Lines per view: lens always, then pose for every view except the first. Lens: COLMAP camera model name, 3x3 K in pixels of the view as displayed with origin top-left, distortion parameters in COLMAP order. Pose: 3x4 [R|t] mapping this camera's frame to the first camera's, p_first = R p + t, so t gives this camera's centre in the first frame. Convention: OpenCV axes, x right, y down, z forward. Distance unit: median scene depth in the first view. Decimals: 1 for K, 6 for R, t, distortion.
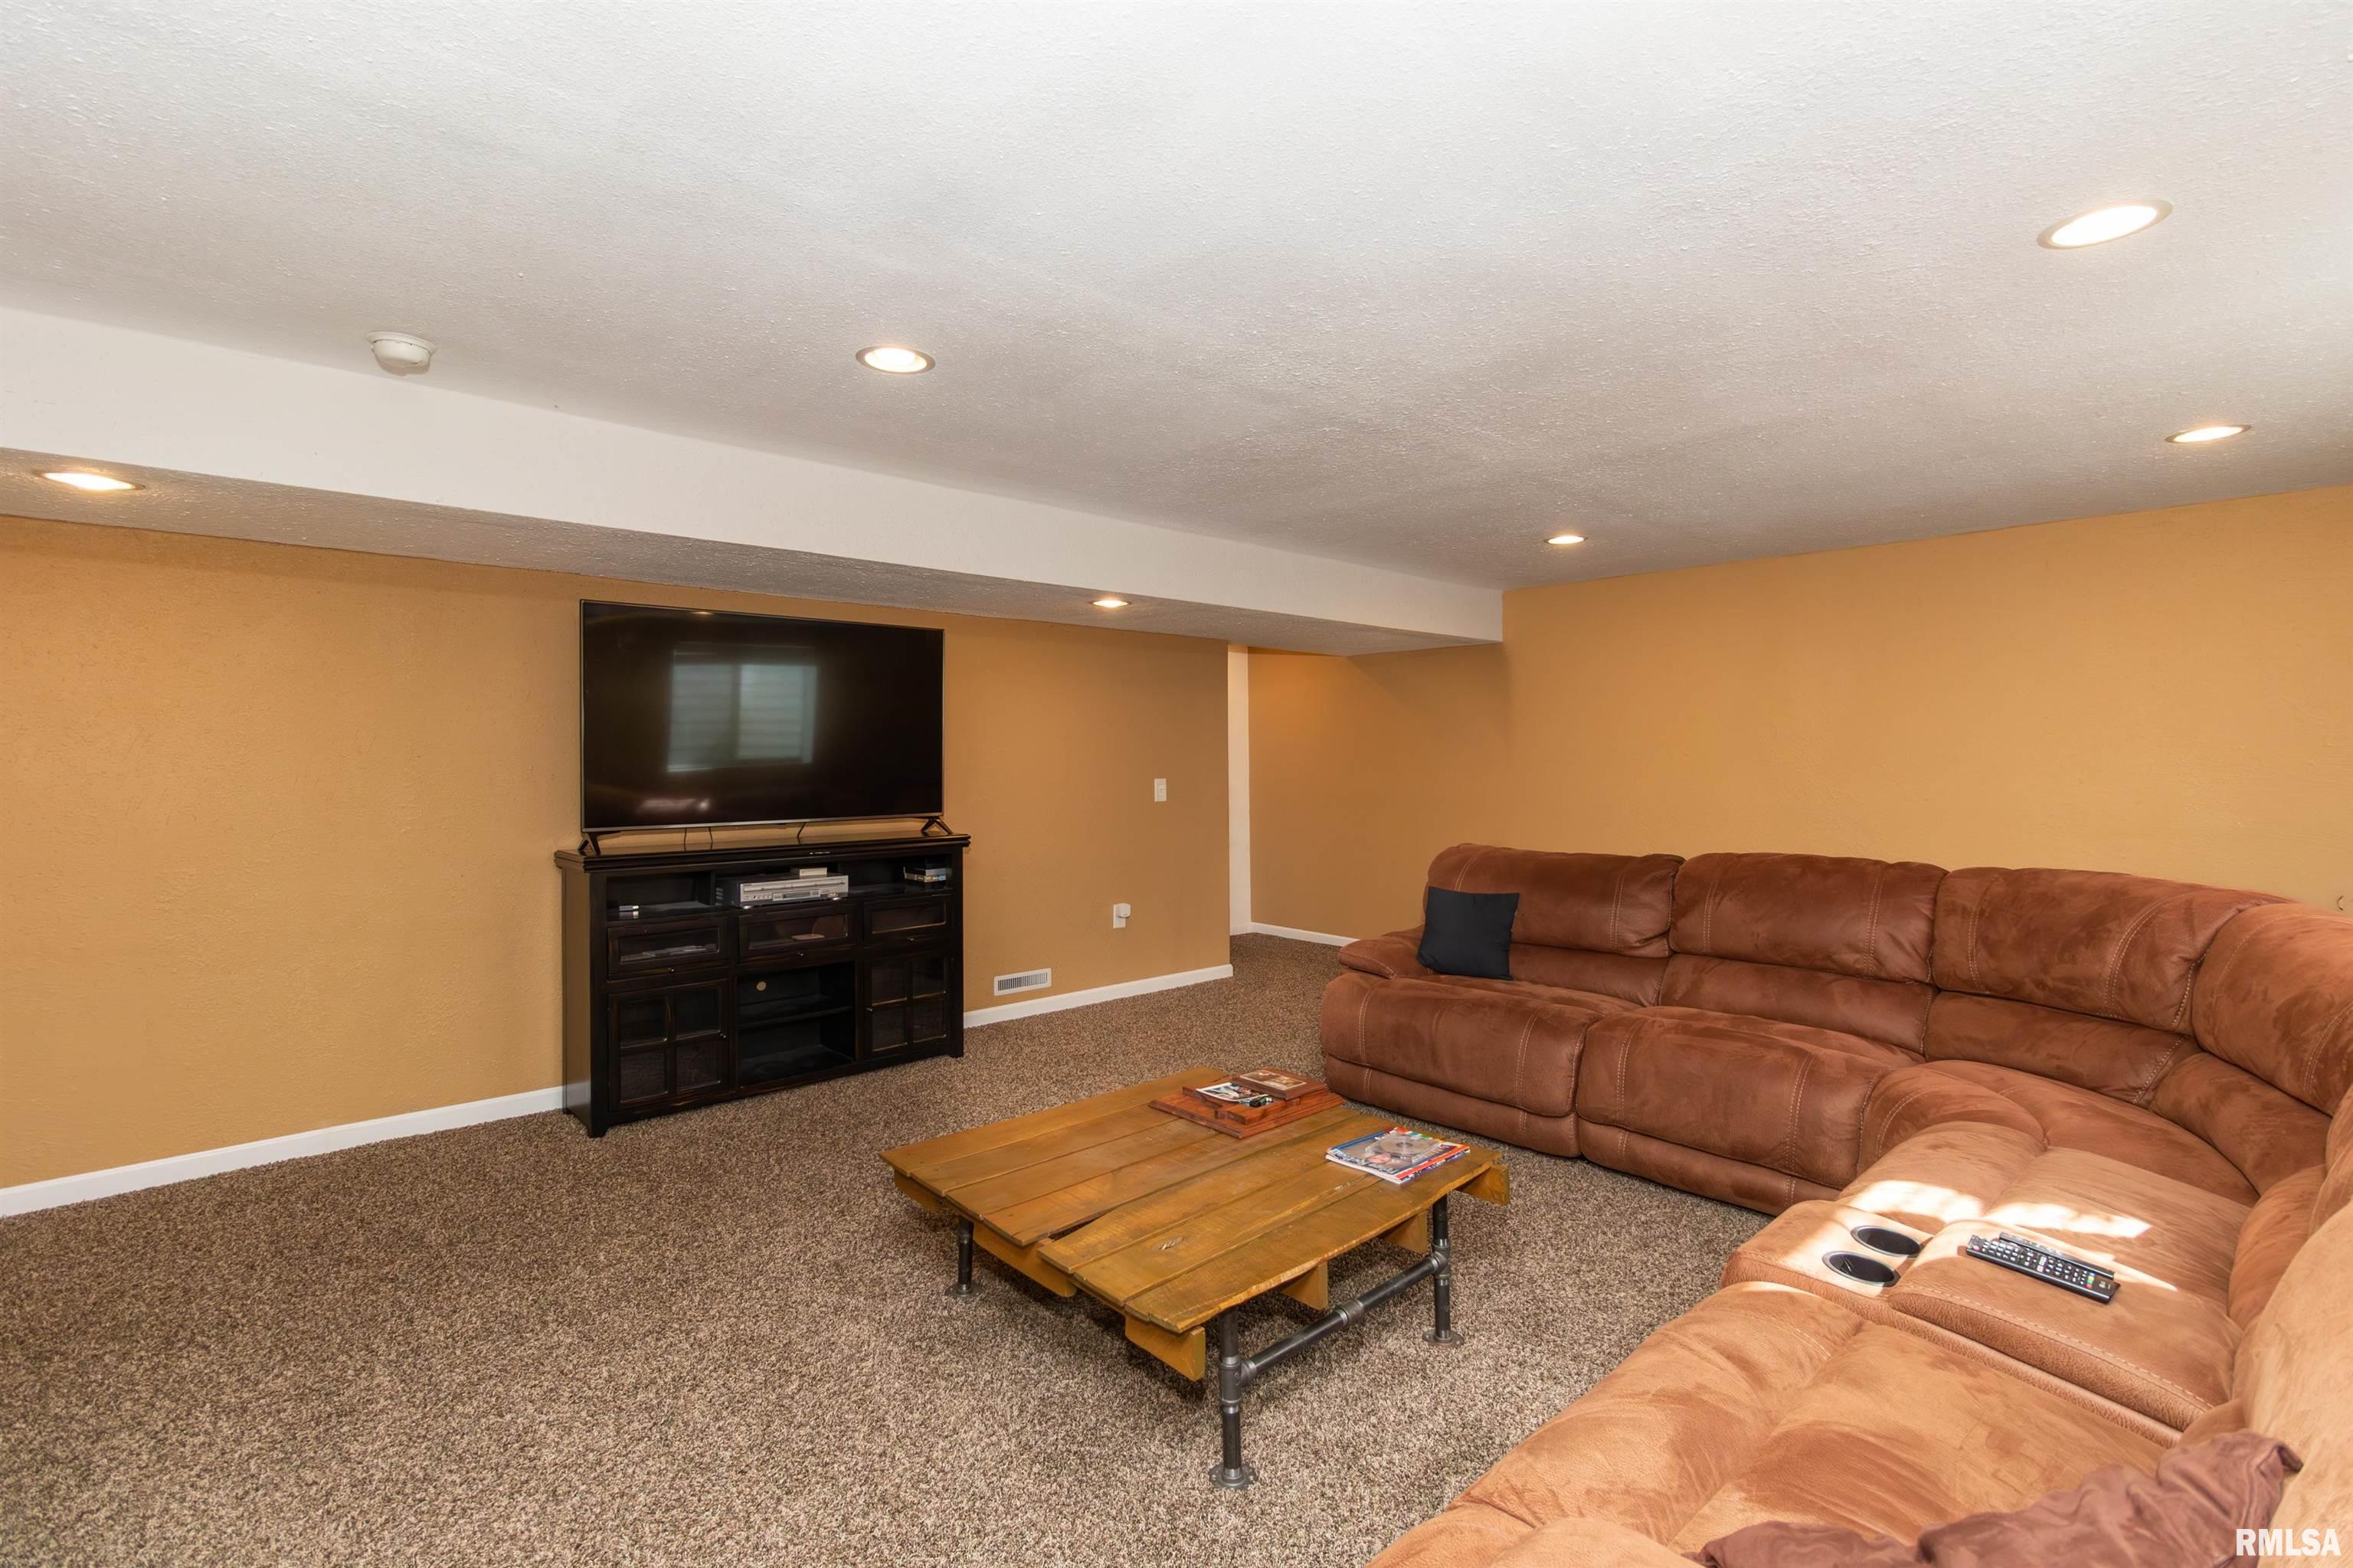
lens RADIAL K [[1075.1, 0, 1184.6], [0, 1075.1, 771.9], [0, 0, 1]] dist [-0.002186, 0.001451]
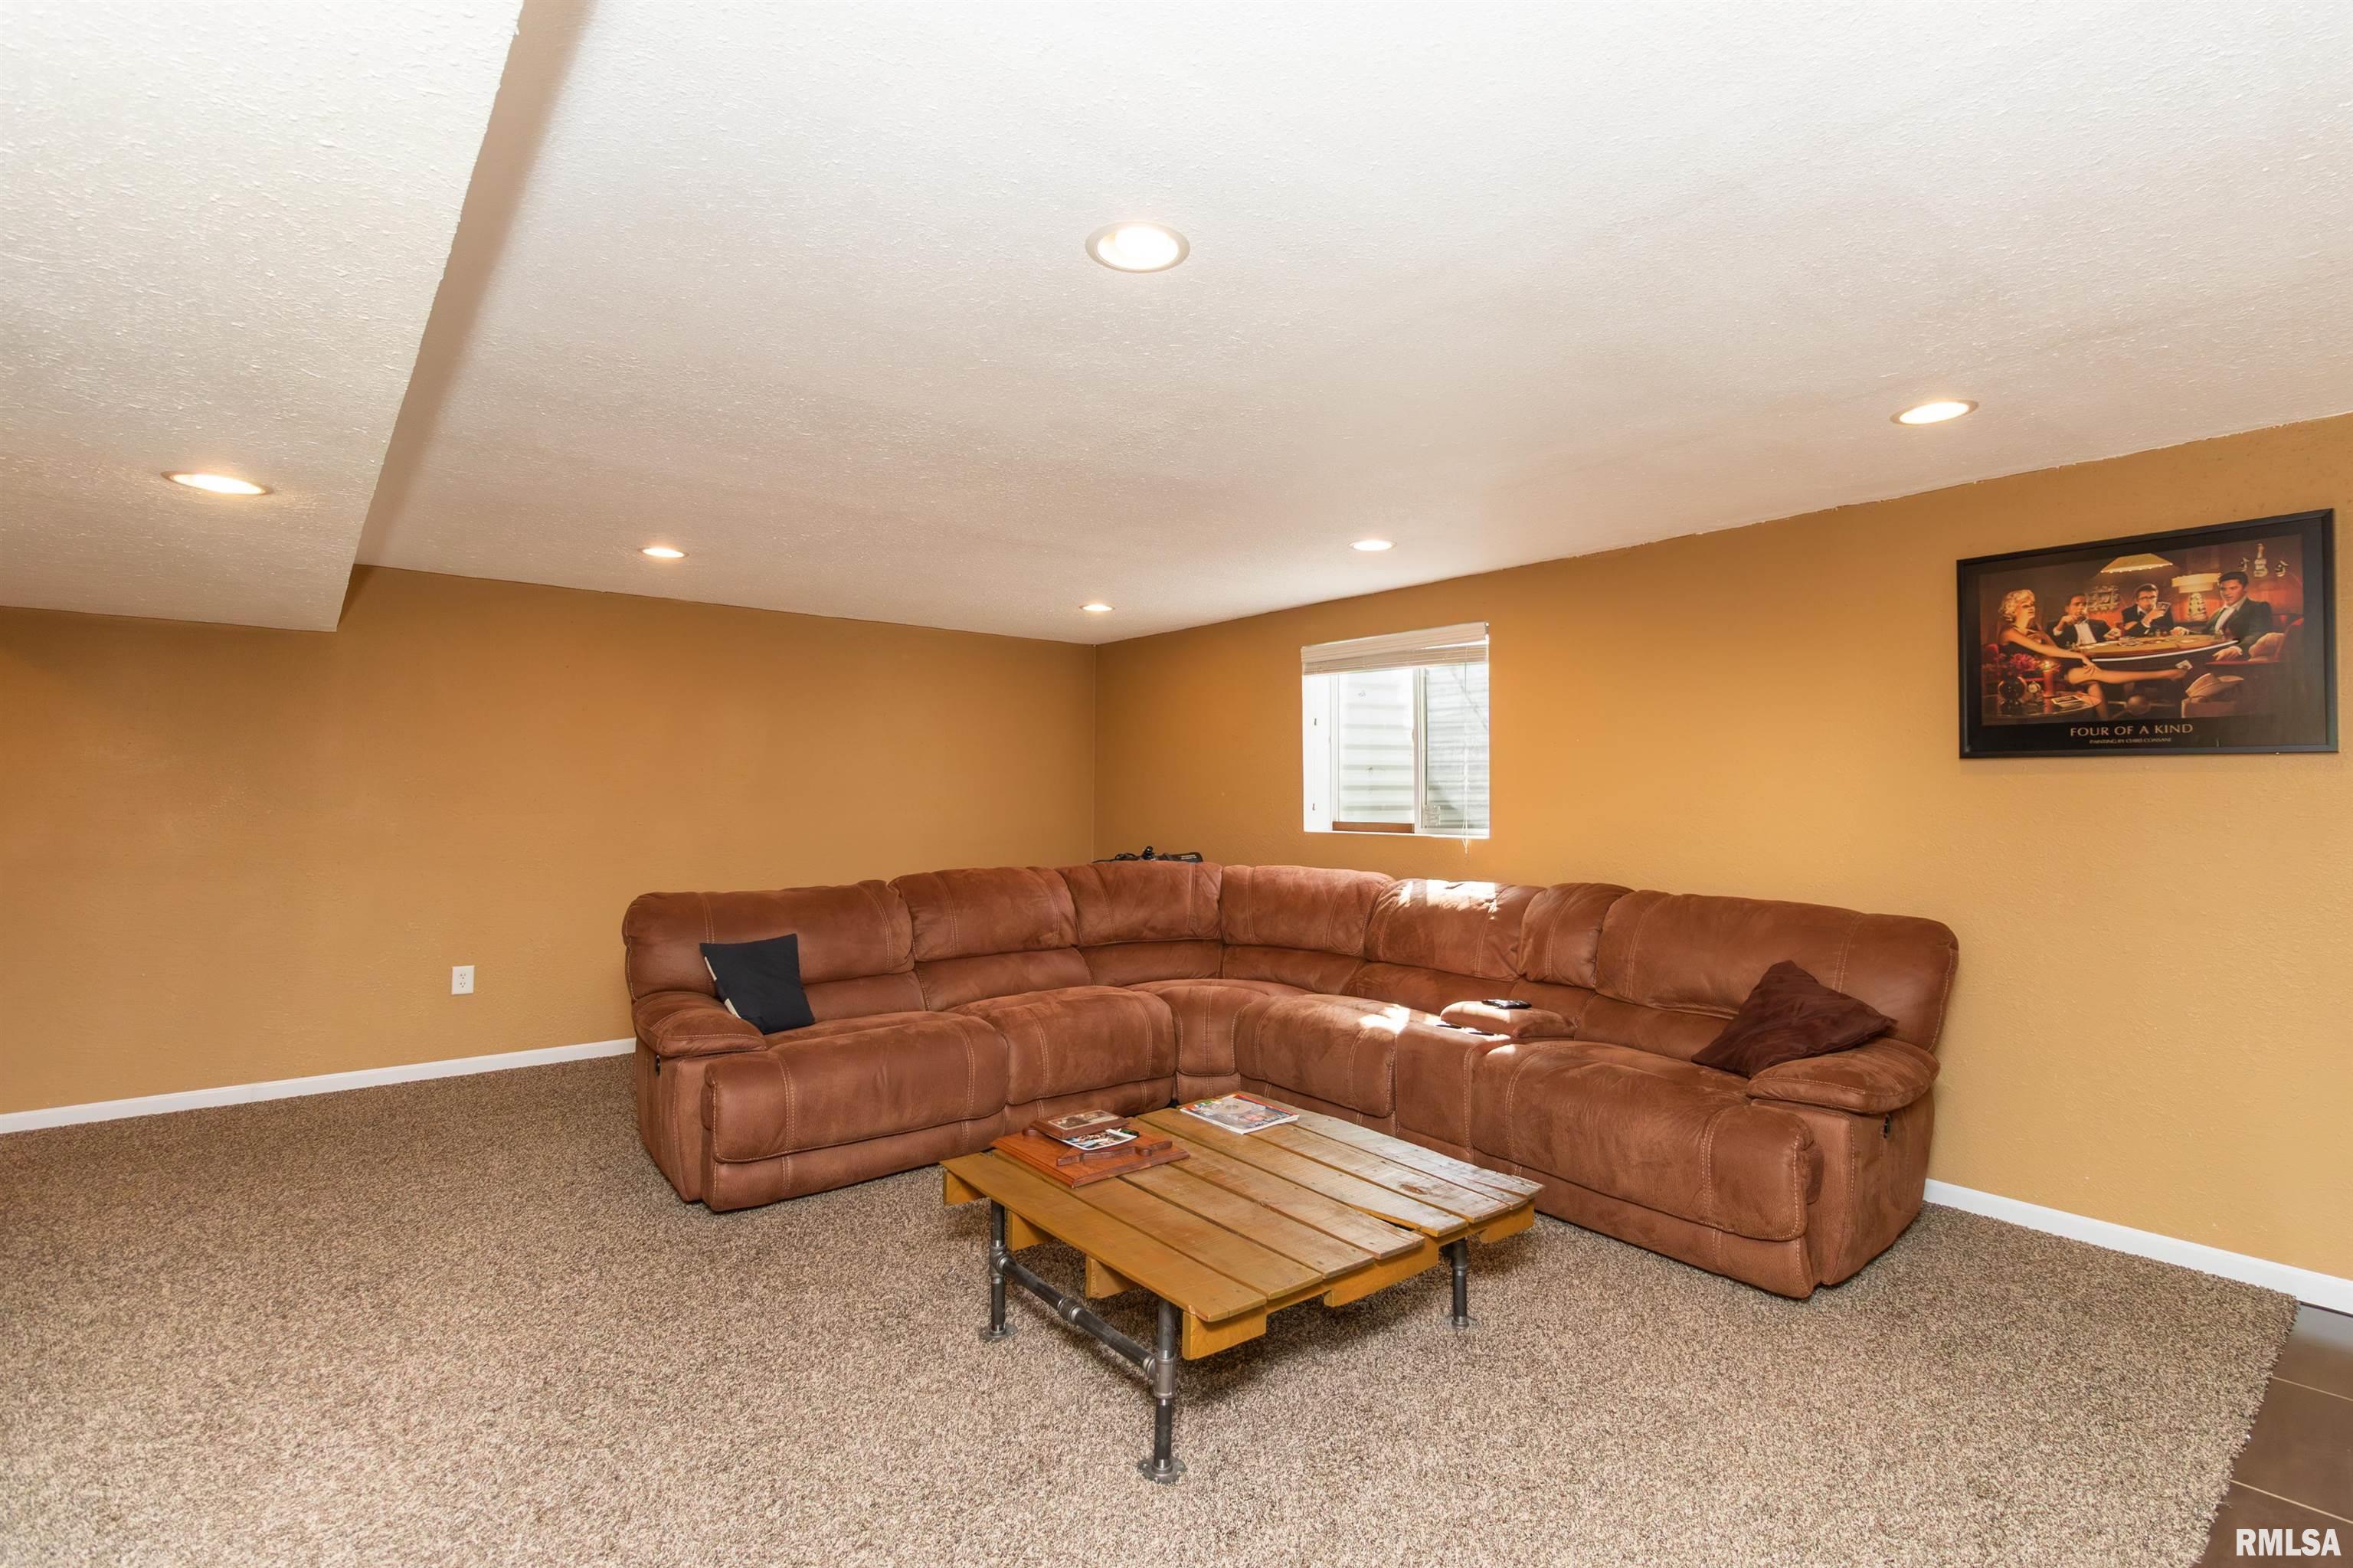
lens RADIAL K [[1075.1, 0, 1186.5], [0, 1075.1, 771.7], [0, 0, 1]] dist [-0.002186, 0.001451]
pose [[0.043794, 0.026362, 0.998693, -0.678839], [0.007736, 0.999613, -0.026726, -0.004929], [-0.999011, 0.008896, 0.043573, 0.640702]]
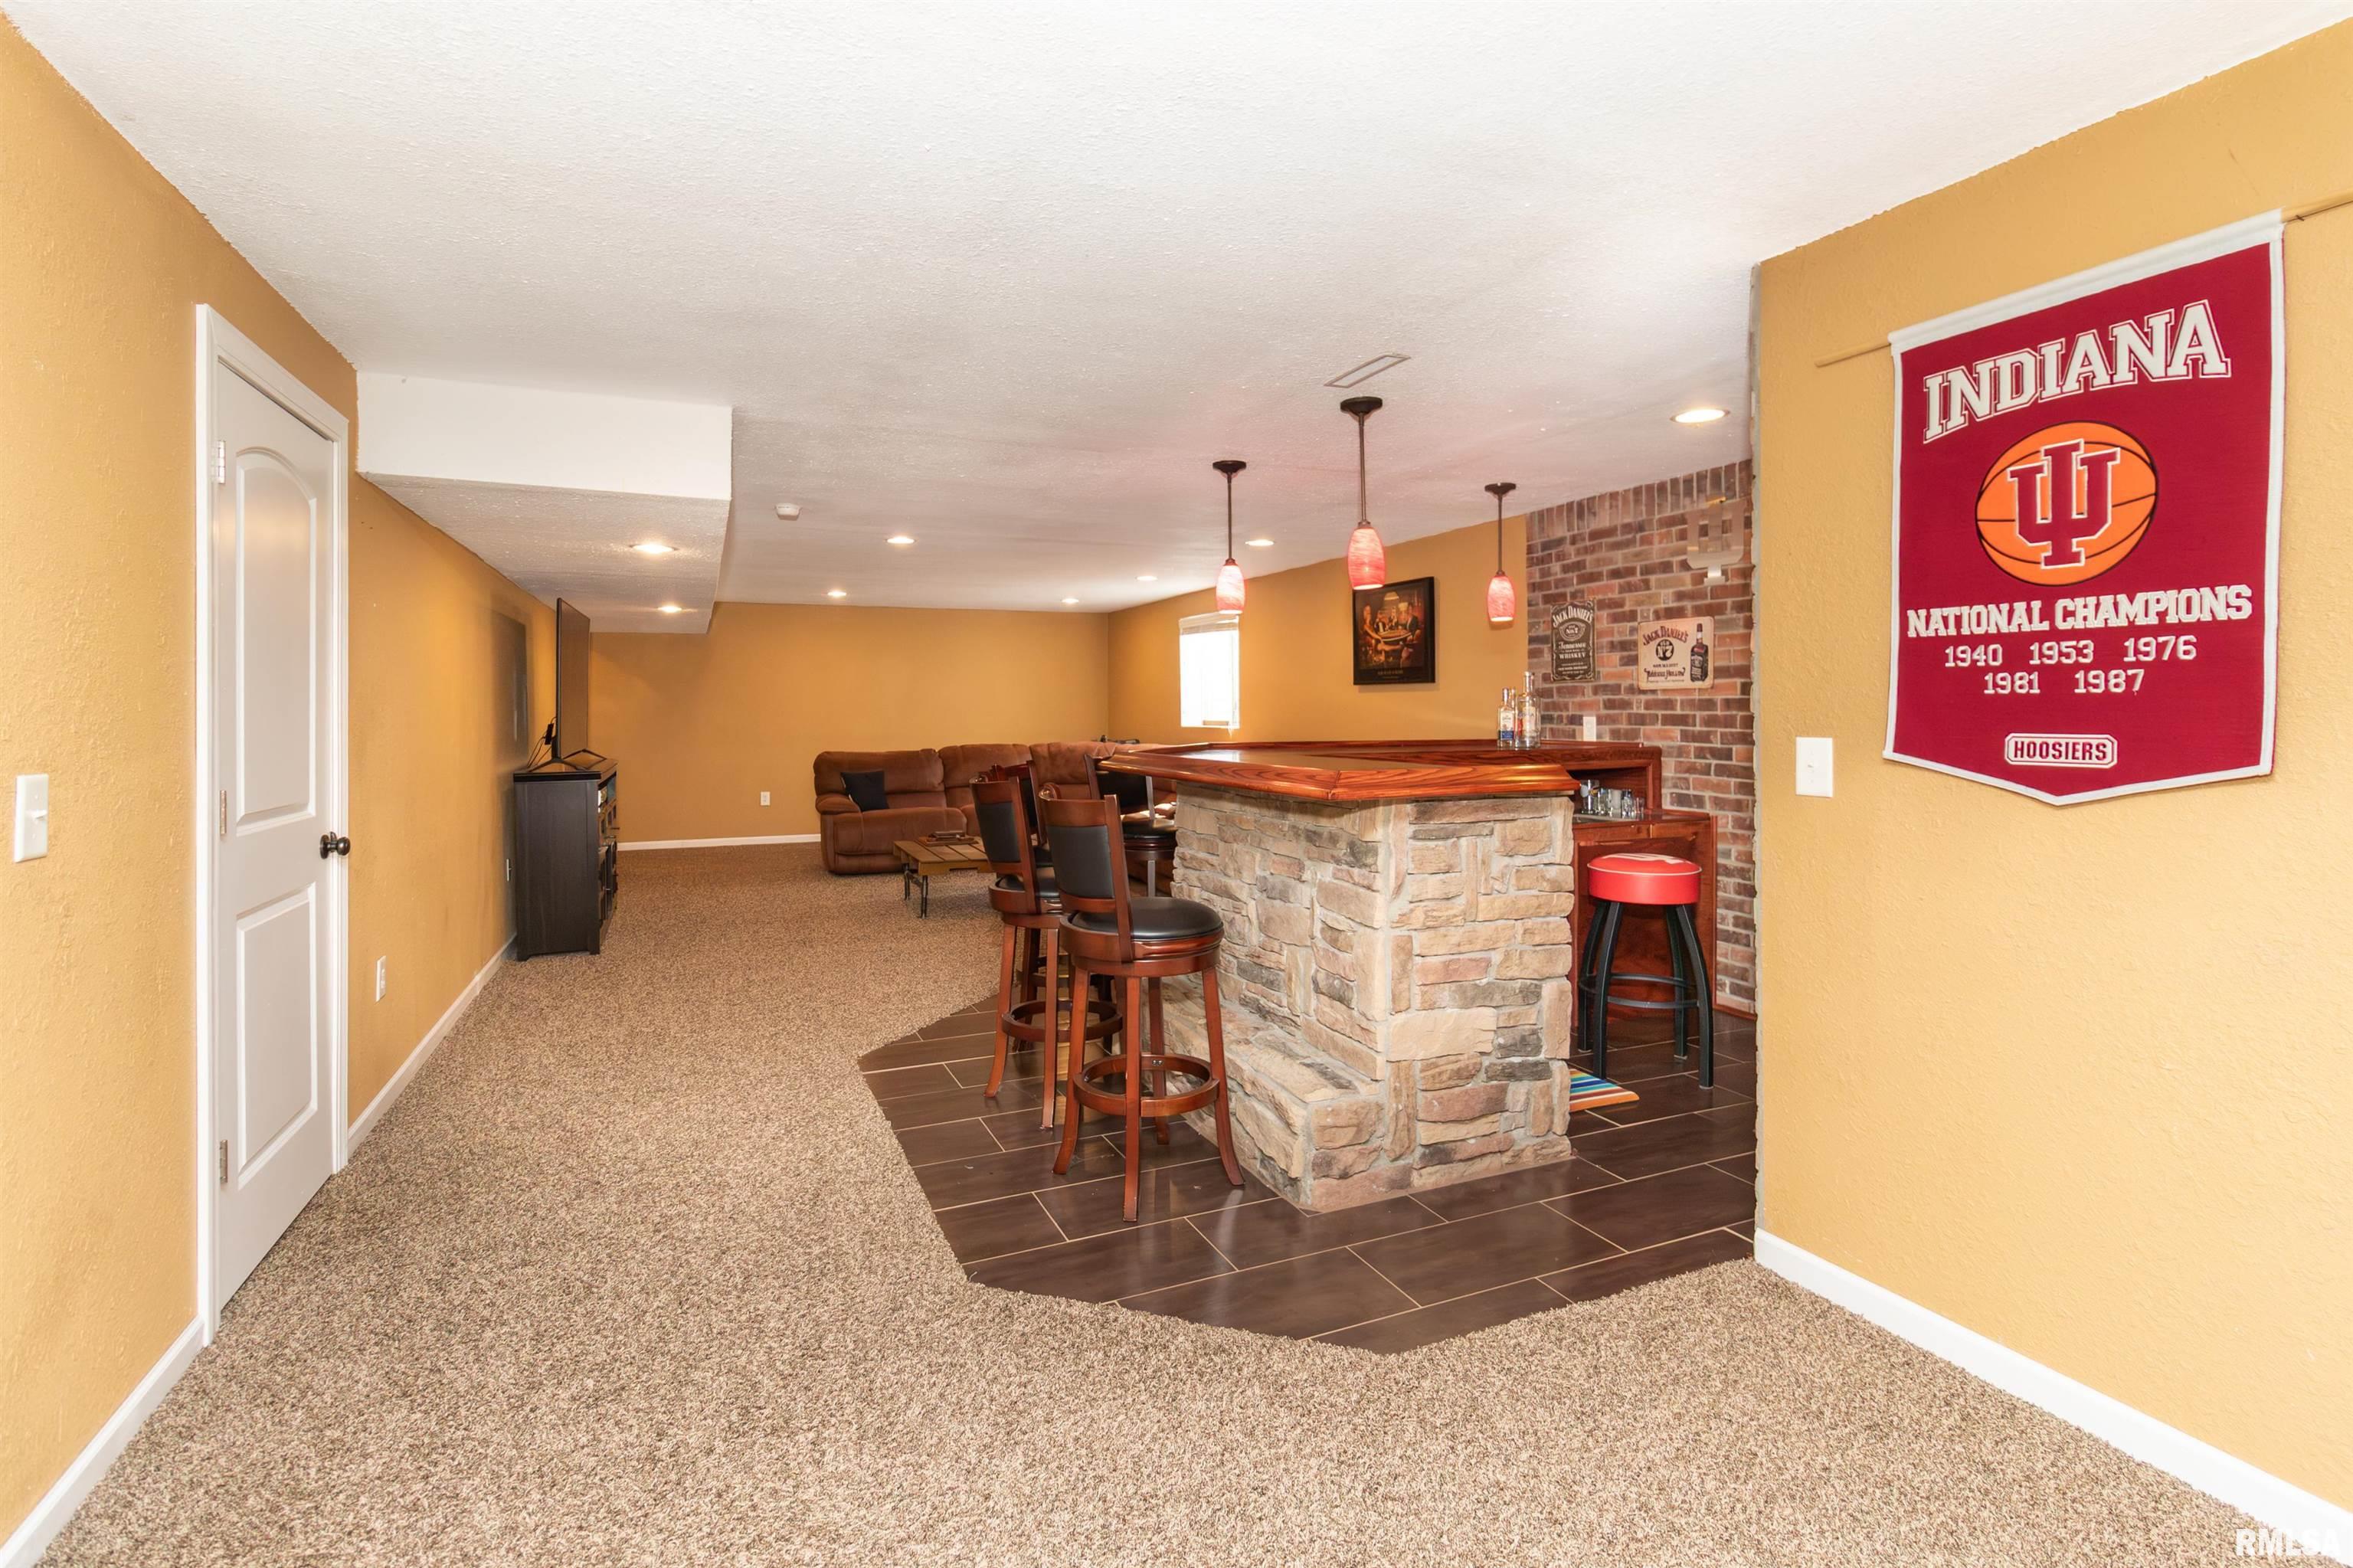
lens RADIAL K [[1075.1, 0, 1152.6], [0, 1075.1, 713.5], [0, 0, 1]] dist [-0.002186, 0.001451]
pose [[0.326349, -0.003380, 0.945243, -1.645102], [0.015674, 0.999875, -0.001836, 0.012723], [-0.945119, 0.015415, 0.326361, -0.236481]]
